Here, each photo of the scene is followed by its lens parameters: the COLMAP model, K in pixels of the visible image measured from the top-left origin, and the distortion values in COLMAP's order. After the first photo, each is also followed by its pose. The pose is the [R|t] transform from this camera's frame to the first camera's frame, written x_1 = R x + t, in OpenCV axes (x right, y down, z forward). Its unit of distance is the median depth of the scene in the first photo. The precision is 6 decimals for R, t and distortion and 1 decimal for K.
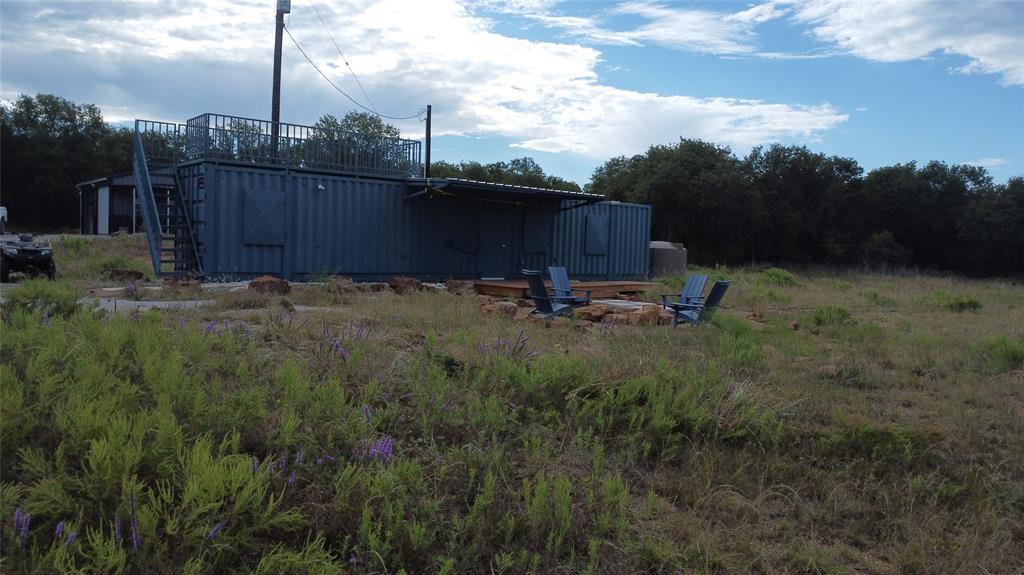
lens RADIAL K [[737.9, 0, 512.0], [0, 737.9, 287.5], [0, 0, 1]] dist [-0.029096, -0.001882]
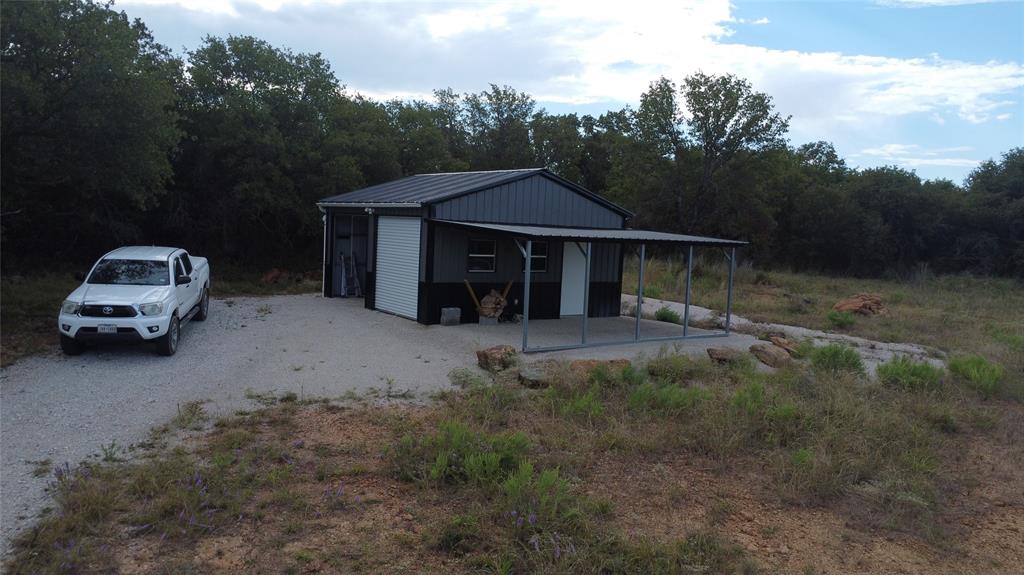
lens RADIAL K [[777.1, 0, 514.5], [0, 777.1, 249.3], [0, 0, 1]] dist [-0.000159, 0.000798]
pose [[0.993568, 0.026104, -0.110192, -0.378147], [-0.027303, 0.999583, -0.009389, -0.103013], [0.109900, 0.012338, 0.993866, 0.438184]]
